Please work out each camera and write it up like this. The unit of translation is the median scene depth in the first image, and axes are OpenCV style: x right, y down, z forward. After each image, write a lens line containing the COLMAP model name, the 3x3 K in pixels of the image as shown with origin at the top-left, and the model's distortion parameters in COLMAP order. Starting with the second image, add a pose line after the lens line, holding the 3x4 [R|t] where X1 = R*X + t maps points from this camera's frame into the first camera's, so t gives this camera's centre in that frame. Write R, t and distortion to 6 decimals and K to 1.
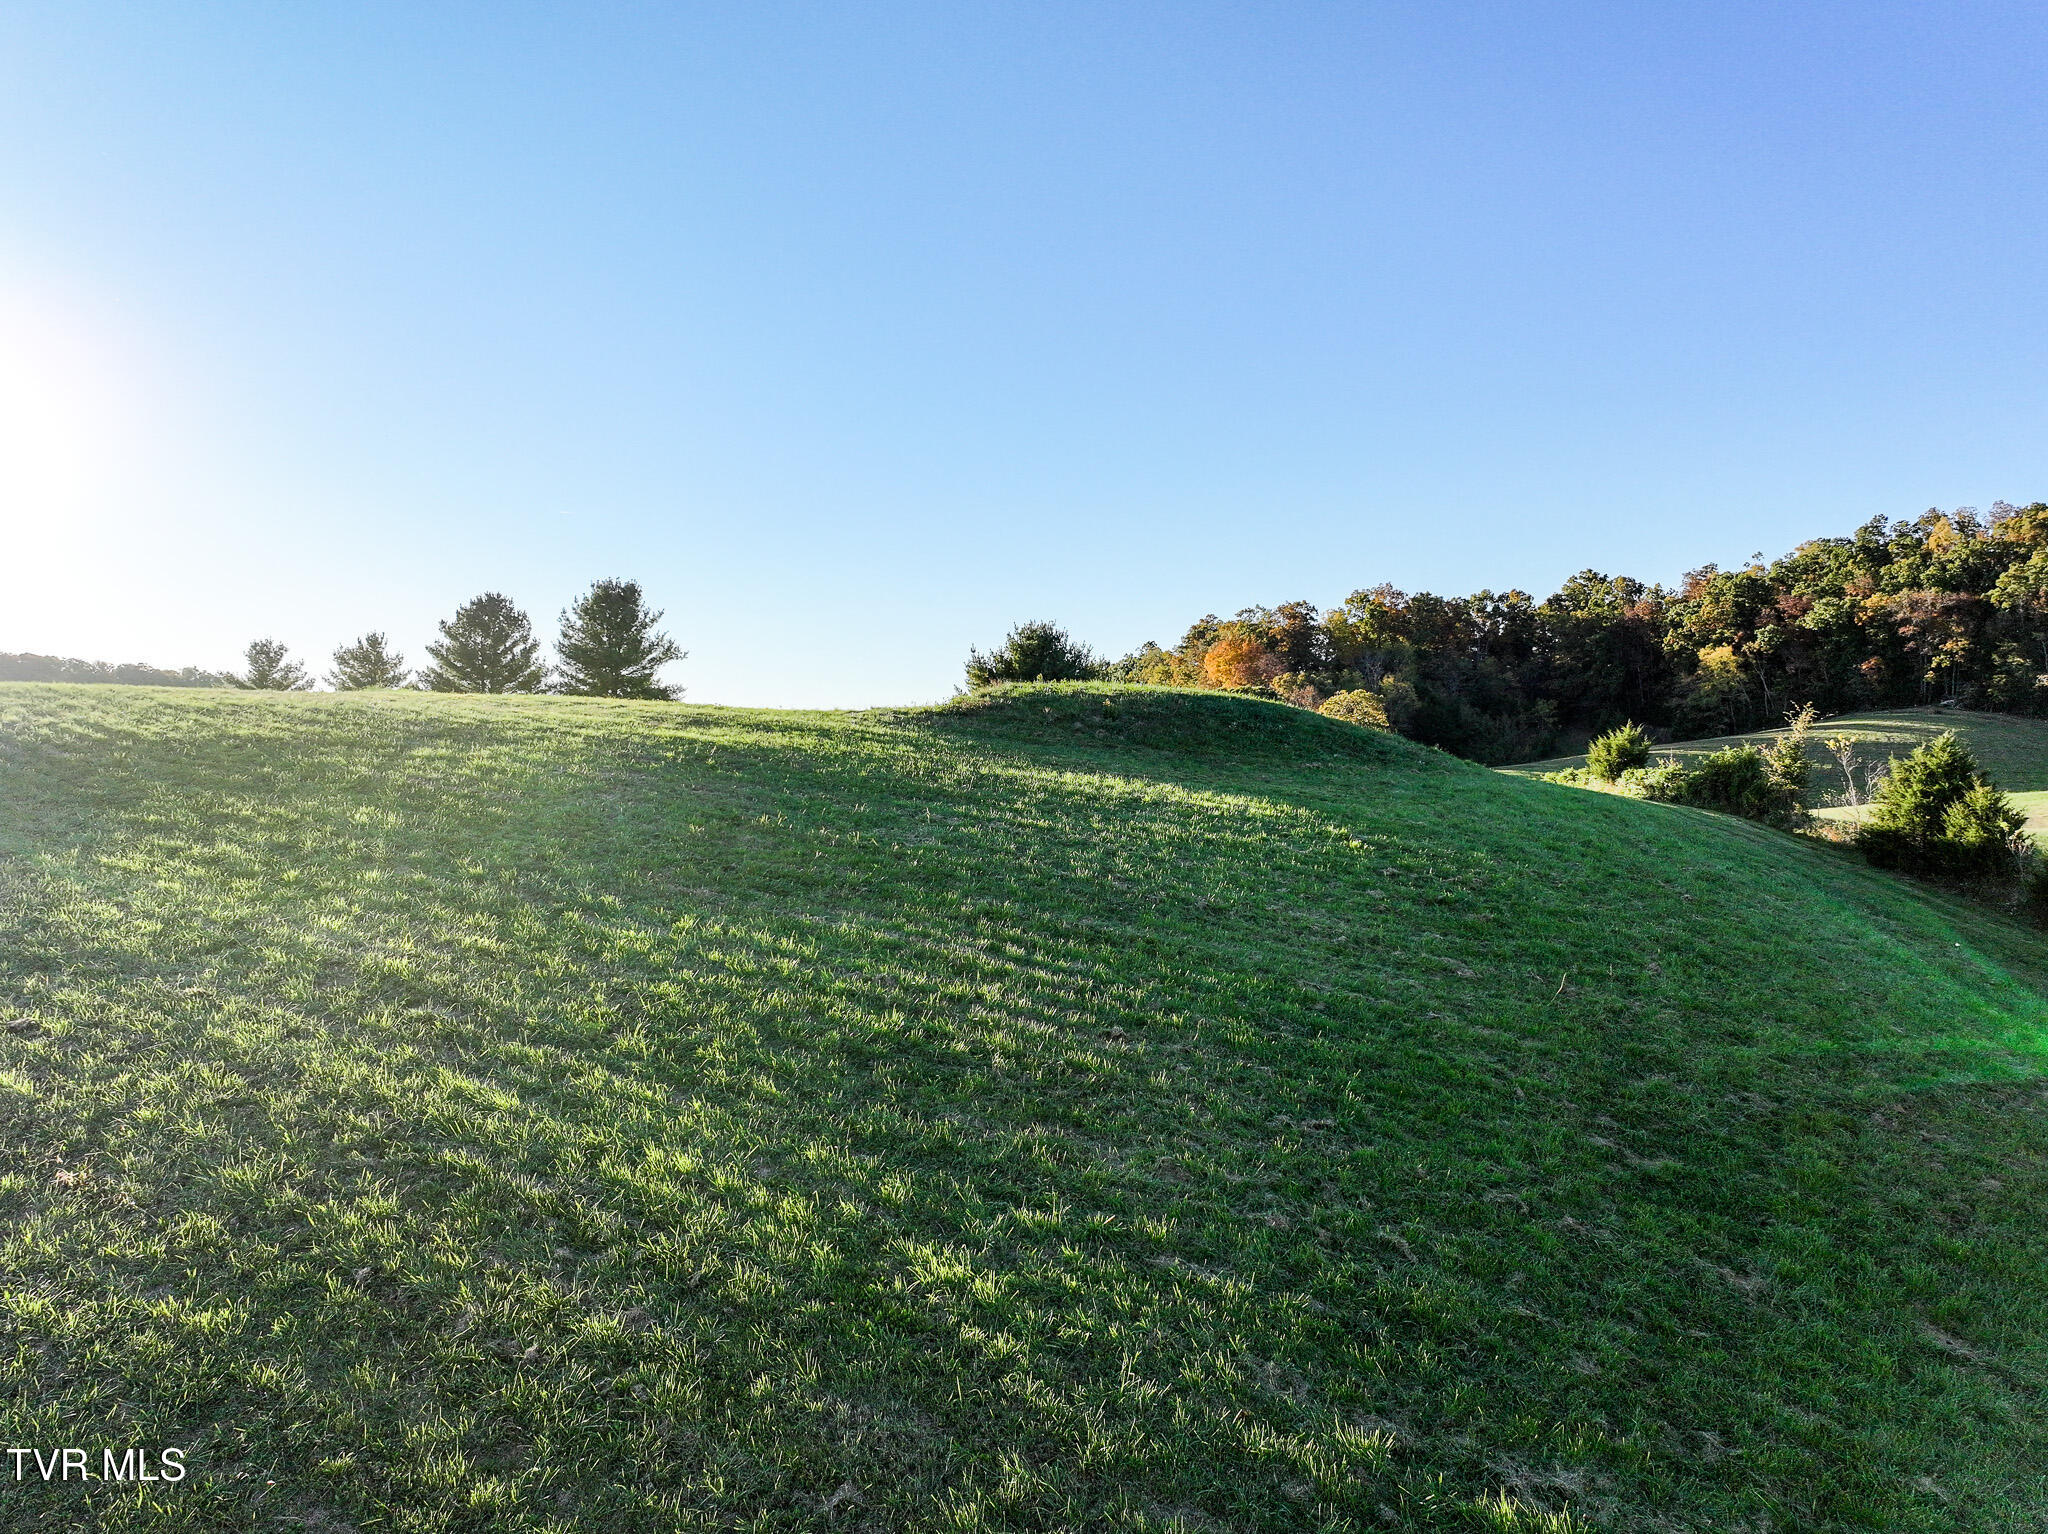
lens RADIAL K [[1433.8, 0, 1023.8], [0, 1433.8, 767.3], [0, 0, 1]] dist [-0.008601, 0.025107]
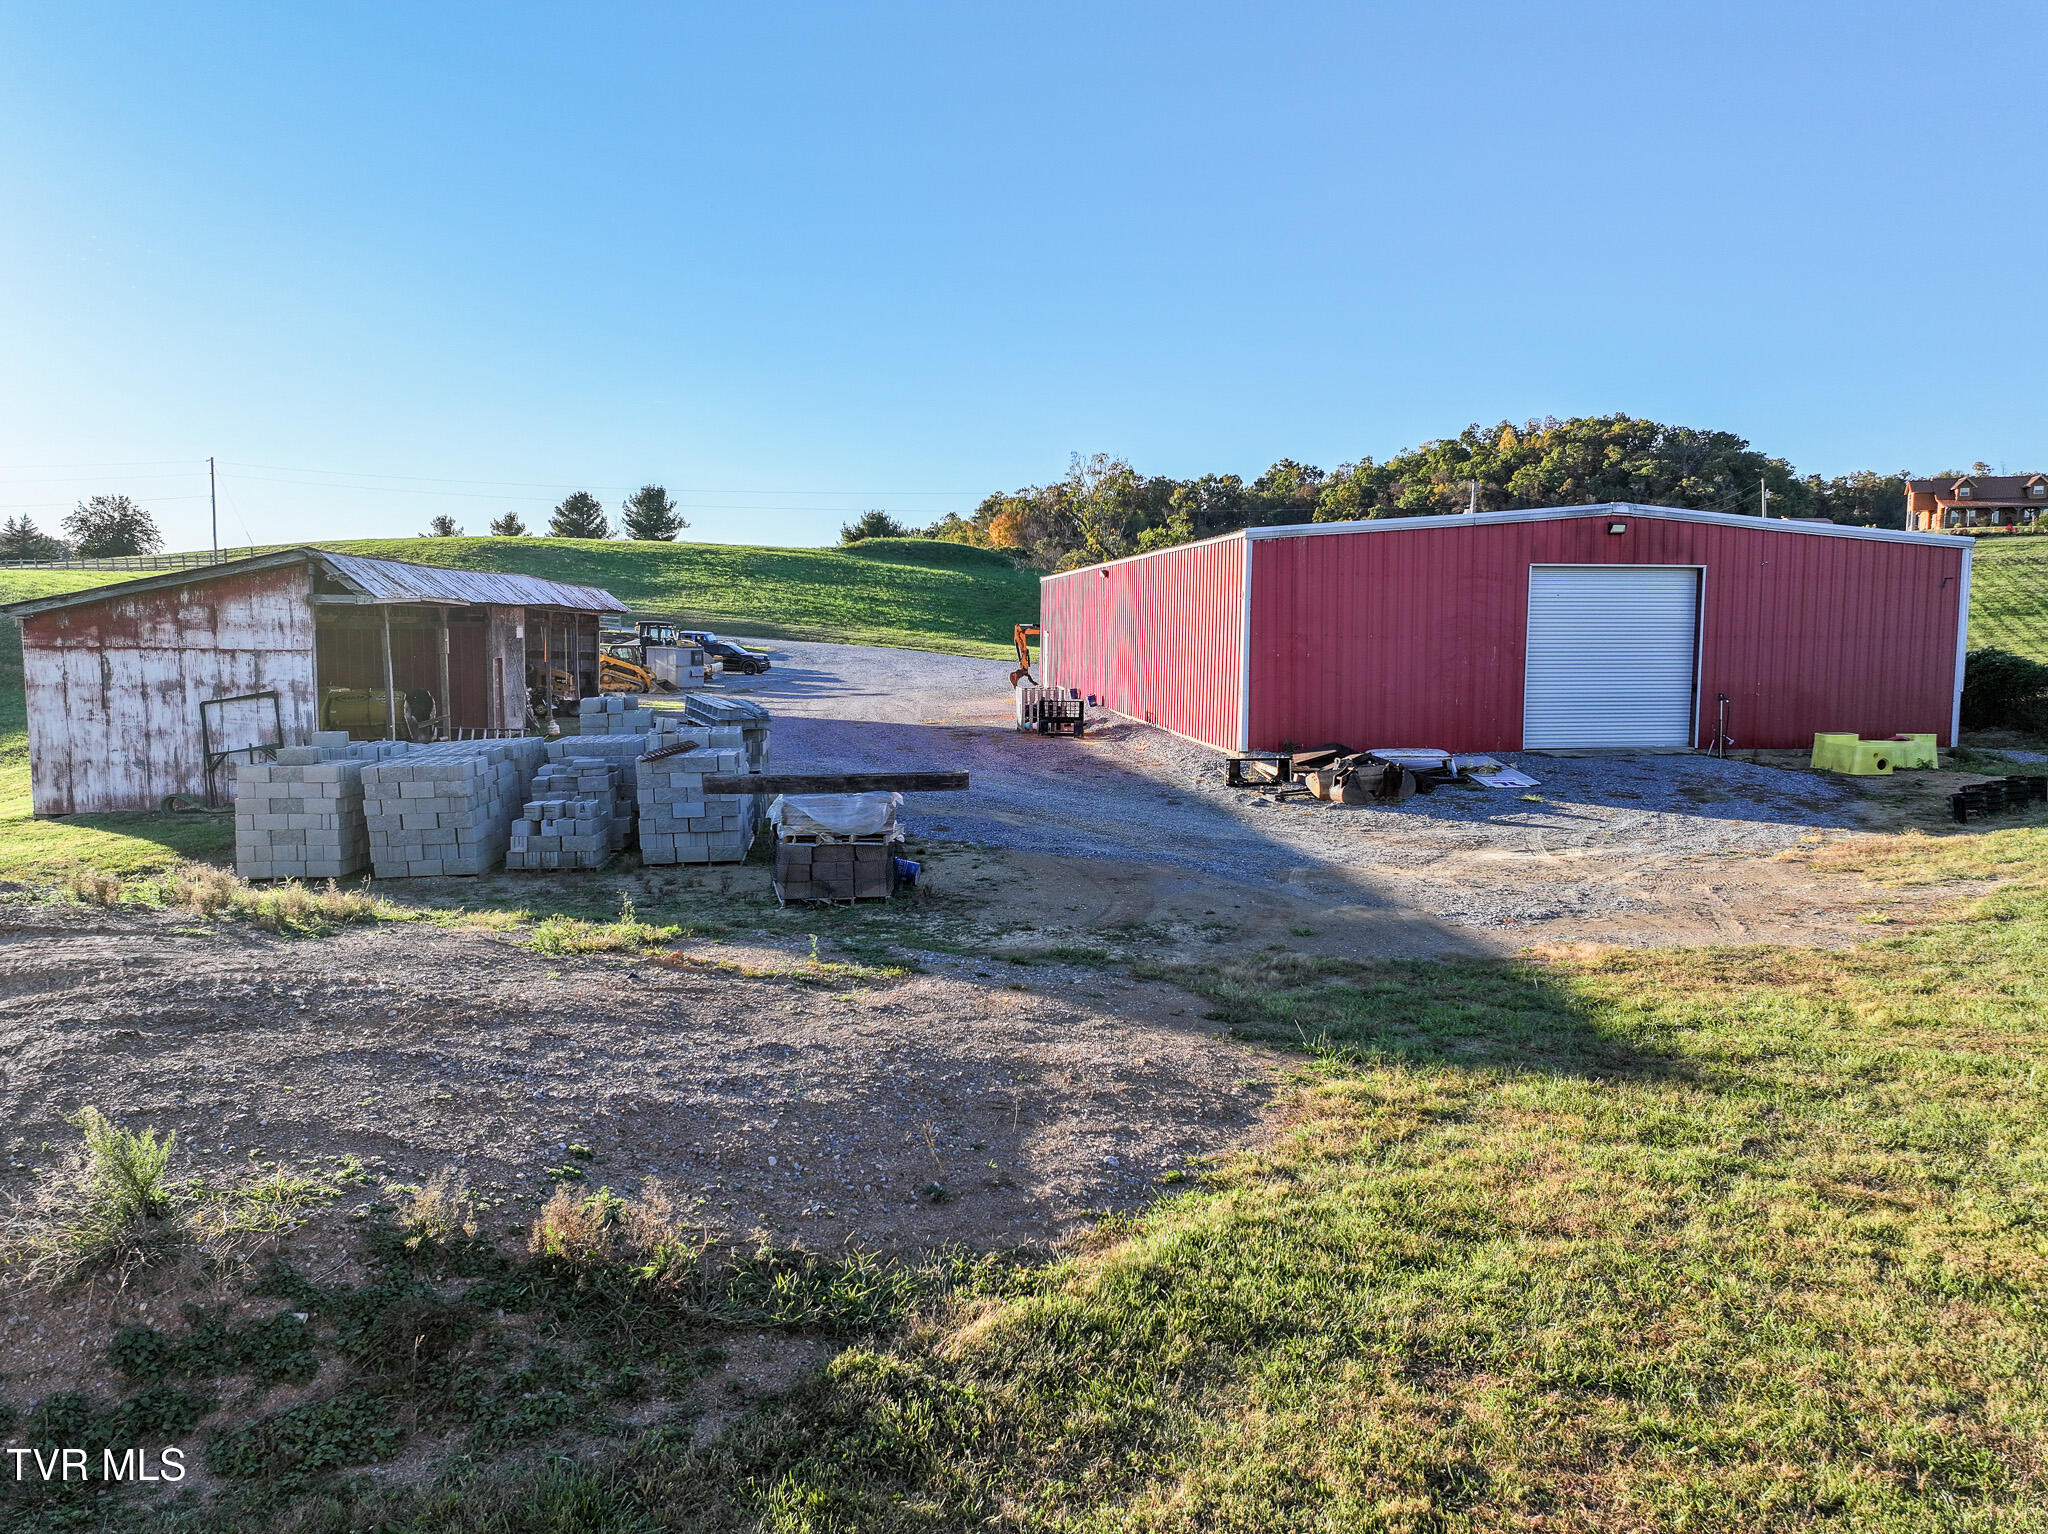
lens RADIAL K [[1433.8, 0, 1024.6], [0, 1433.8, 767.8], [0, 0, 1]] dist [-0.008601, 0.025107]
pose [[0.991947, -0.017194, 0.125478, -0.035889], [0.005546, 0.995688, 0.092596, 0.064315], [-0.126529, -0.091154, 0.987766, -0.903328]]
